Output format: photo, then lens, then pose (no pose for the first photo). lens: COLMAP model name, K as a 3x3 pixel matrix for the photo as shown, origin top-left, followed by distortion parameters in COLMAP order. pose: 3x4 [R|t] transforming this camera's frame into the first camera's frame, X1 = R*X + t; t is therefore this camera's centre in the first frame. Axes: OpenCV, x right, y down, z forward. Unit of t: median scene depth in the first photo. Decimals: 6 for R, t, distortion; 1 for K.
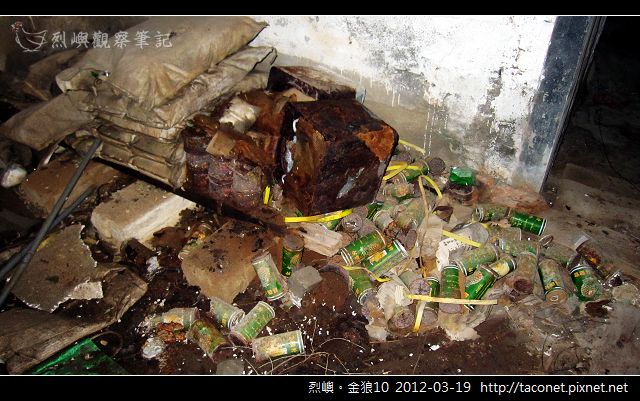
lens RADIAL K [[523.9, 0, 320.0], [0, 523.9, 200.5], [0, 0, 1]] dist [-0.066499, 0.006605]
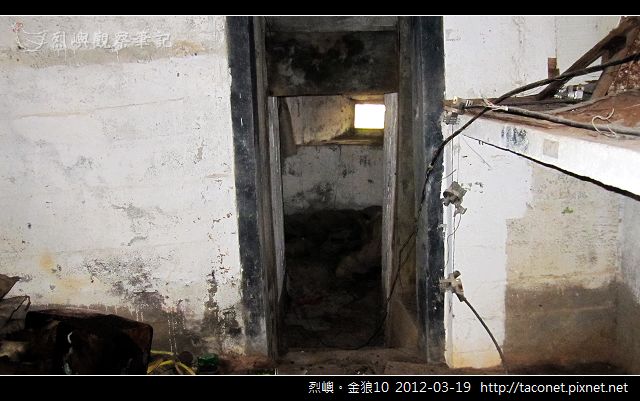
lens RADIAL K [[523.9, 0, 320.0], [0, 523.9, 200.5], [0, 0, 1]] dist [-0.066499, 0.006605]
pose [[0.840654, -0.124242, 0.527129, -0.114659], [0.356271, 0.859934, -0.365491, 0.180242], [-0.407887, 0.495052, 0.767171, -0.268186]]
